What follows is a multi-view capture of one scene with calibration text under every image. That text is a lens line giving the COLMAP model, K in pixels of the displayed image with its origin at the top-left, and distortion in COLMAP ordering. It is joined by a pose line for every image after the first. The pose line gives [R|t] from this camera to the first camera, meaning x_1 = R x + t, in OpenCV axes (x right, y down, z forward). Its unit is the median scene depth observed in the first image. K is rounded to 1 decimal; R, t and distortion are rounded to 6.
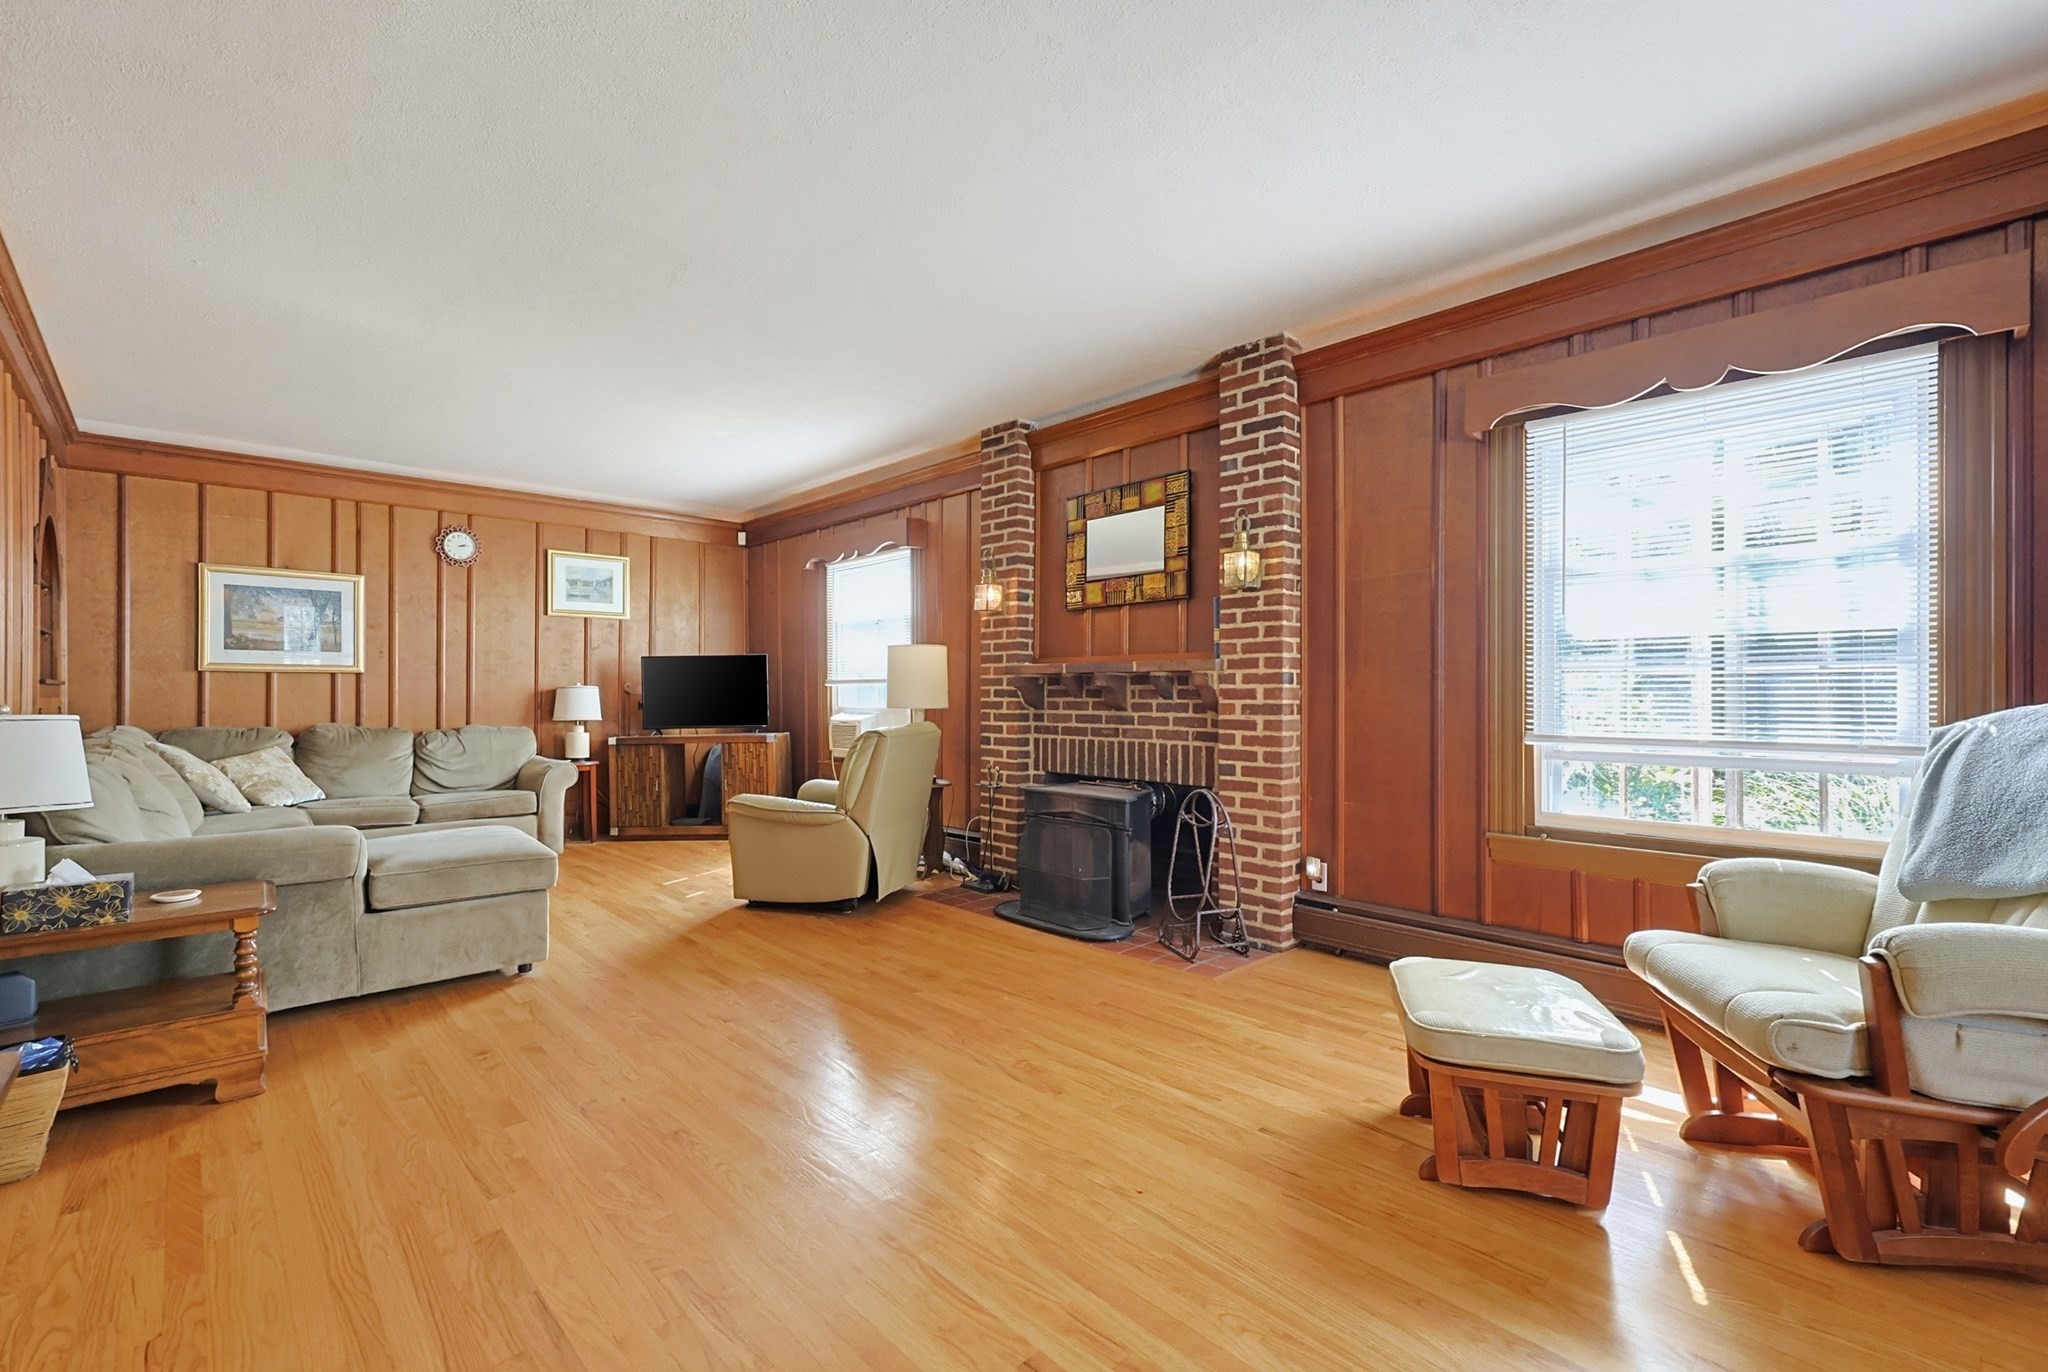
lens RADIAL K [[884.1, 0, 1025.3], [0, 884.1, 694.0], [0, 0, 1]] dist [-0.000158, 0.000187]
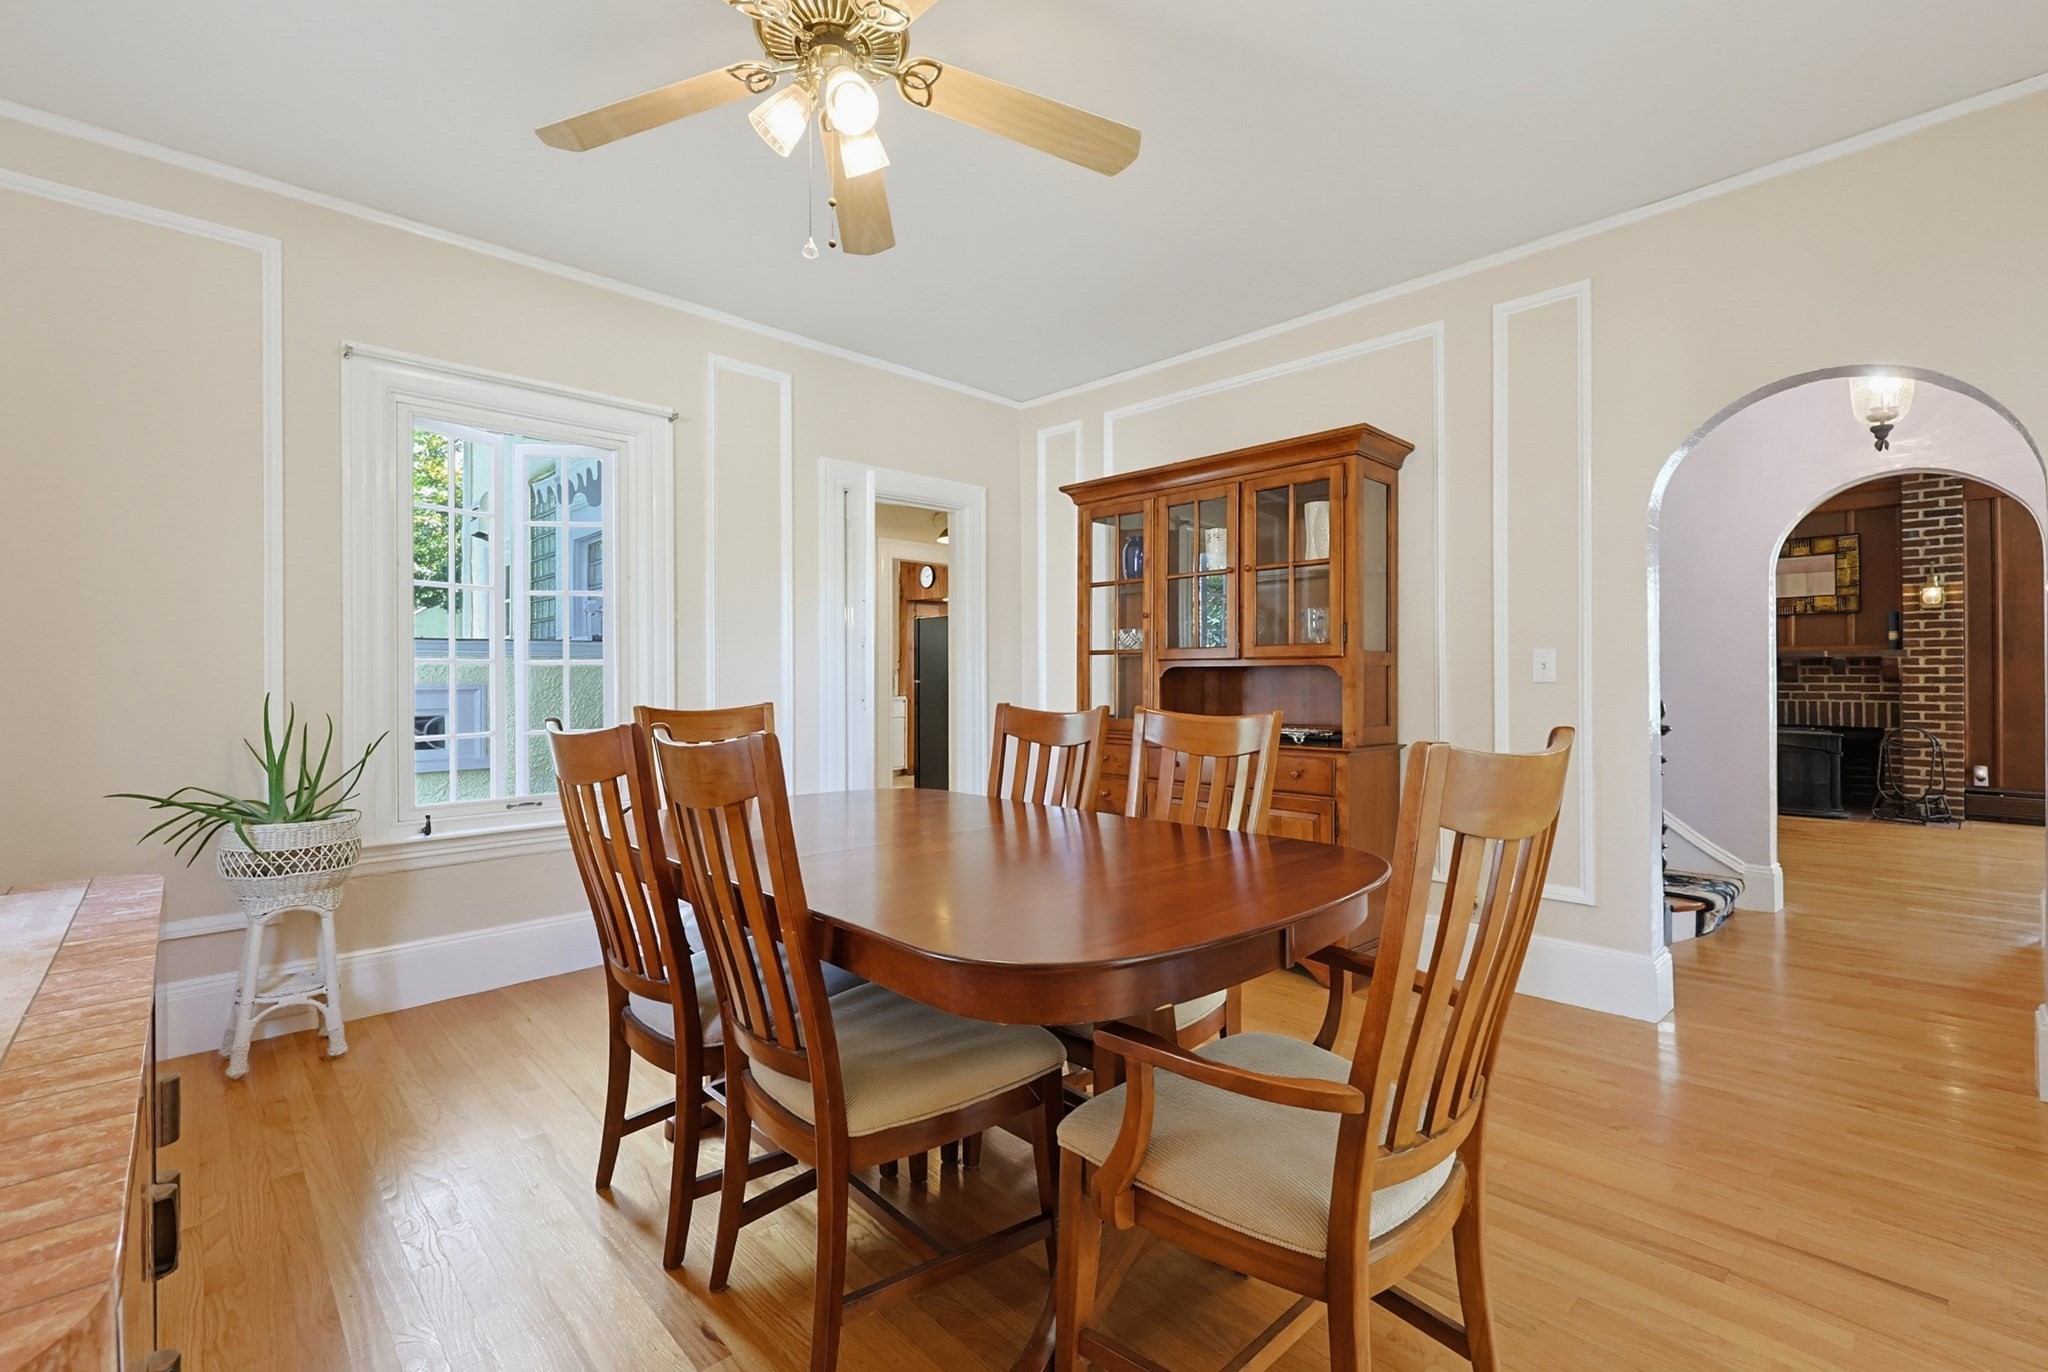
lens RADIAL K [[884.3, 0, 1057.1], [0, 884.3, 668.8], [0, 0, 1]] dist [-0.002454, -0.000573]
pose [[0.999826, -0.002625, 0.018485, -1.206376], [0.002759, 0.999970, -0.007221, 0.003336], [-0.018465, 0.007270, 0.999803, -0.543509]]
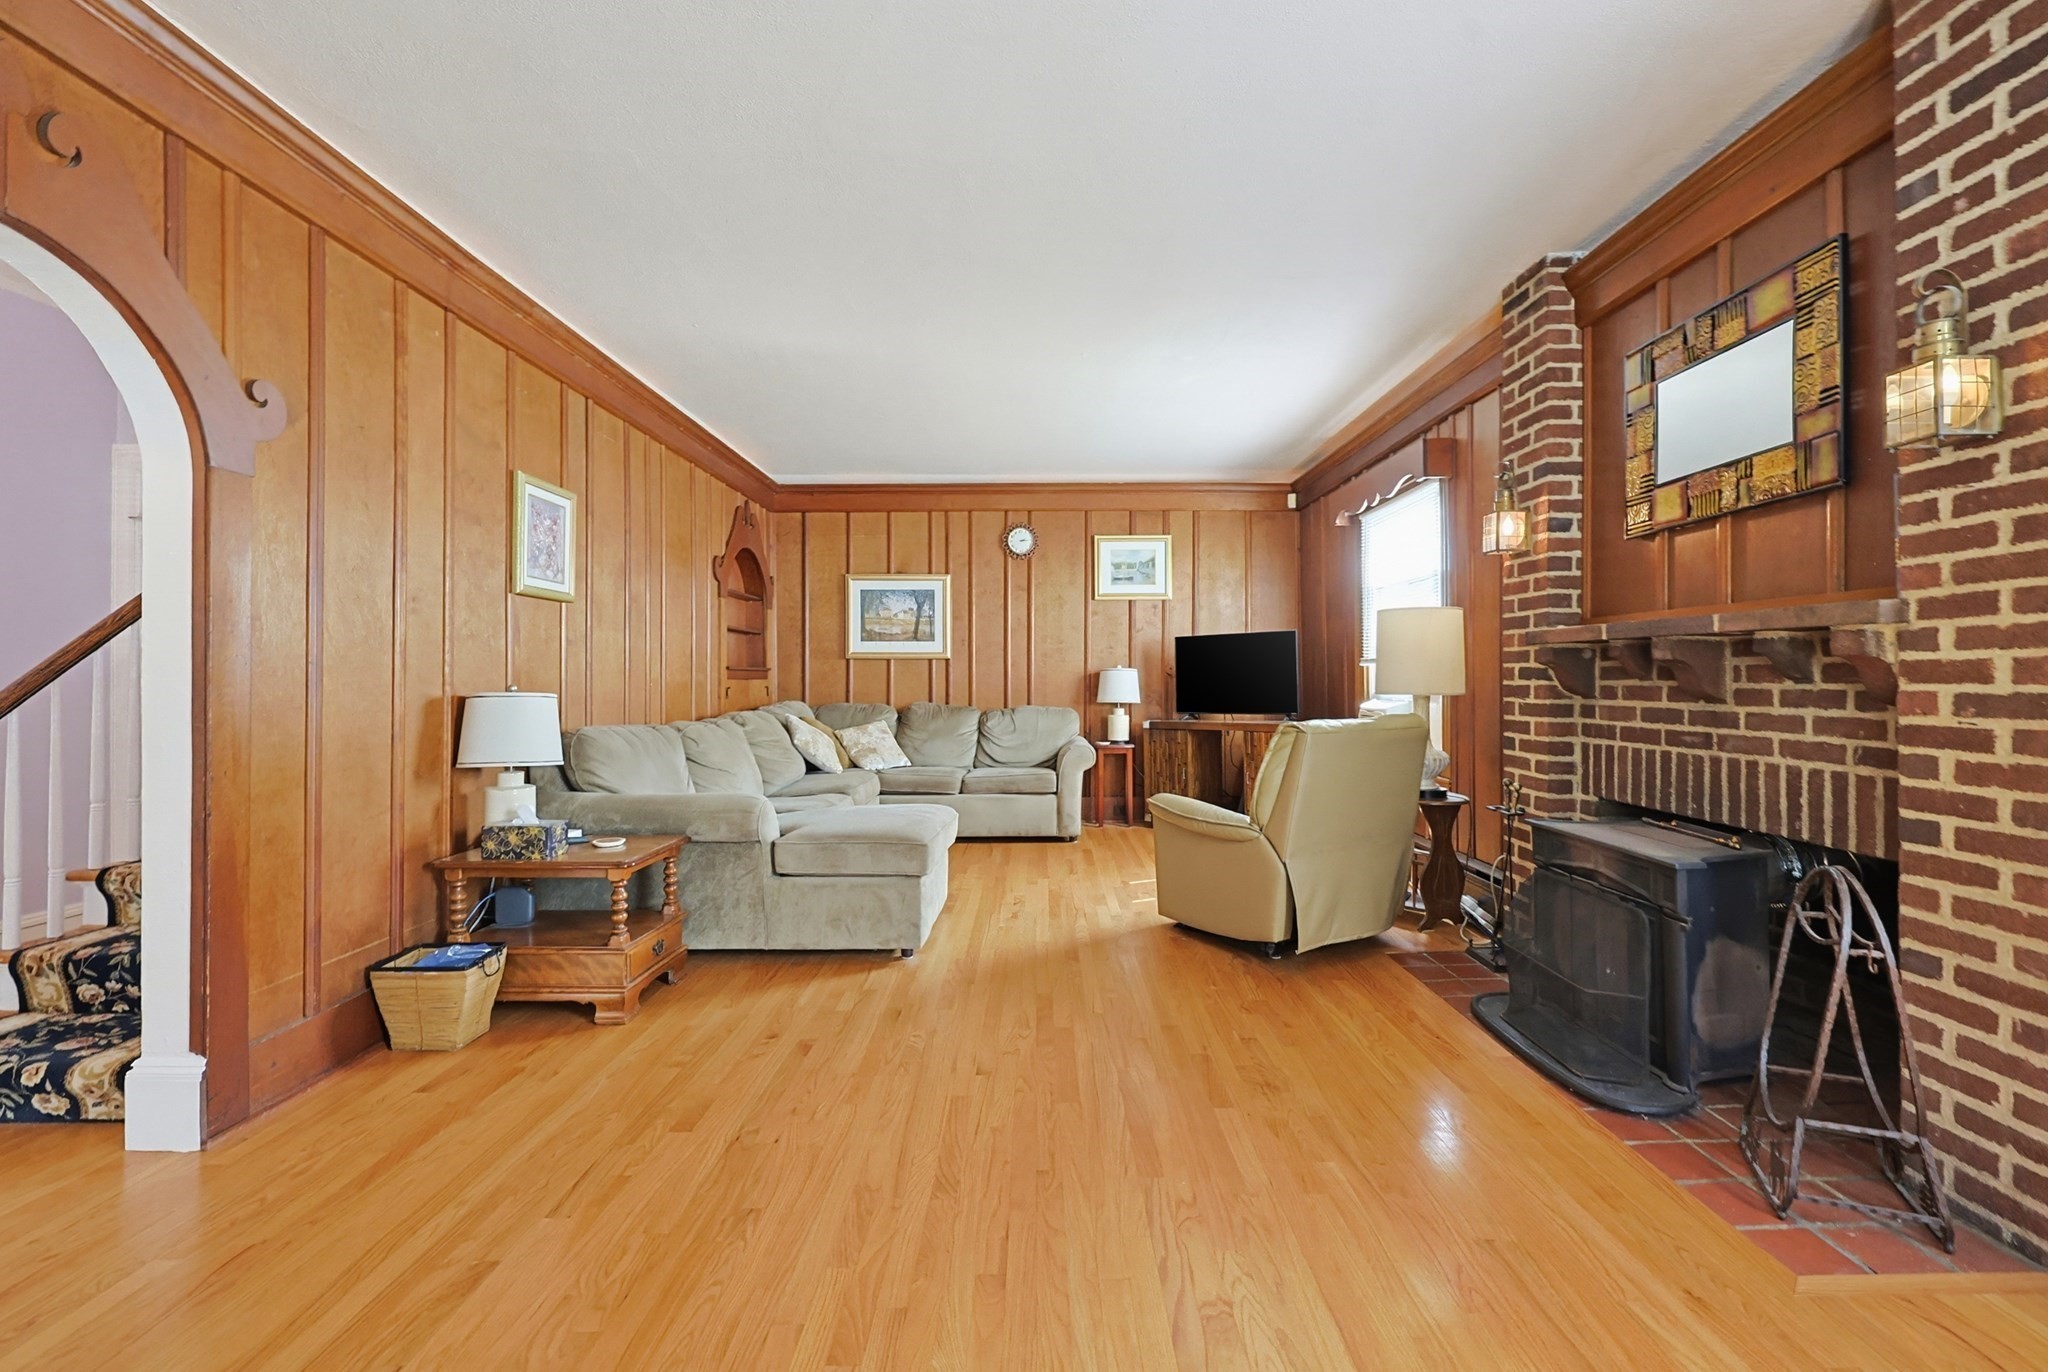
lens RADIAL K [[901.6, 0, 1047.1], [0, 901.6, 670.7], [0, 0, 1]] dist [-0.000711, 0.000811]
pose [[0.734420, -0.006869, -0.678660, 0.181470], [0.001902, 0.999966, -0.008063, 0.002076], [0.678692, 0.004631, 0.734408, 0.277141]]
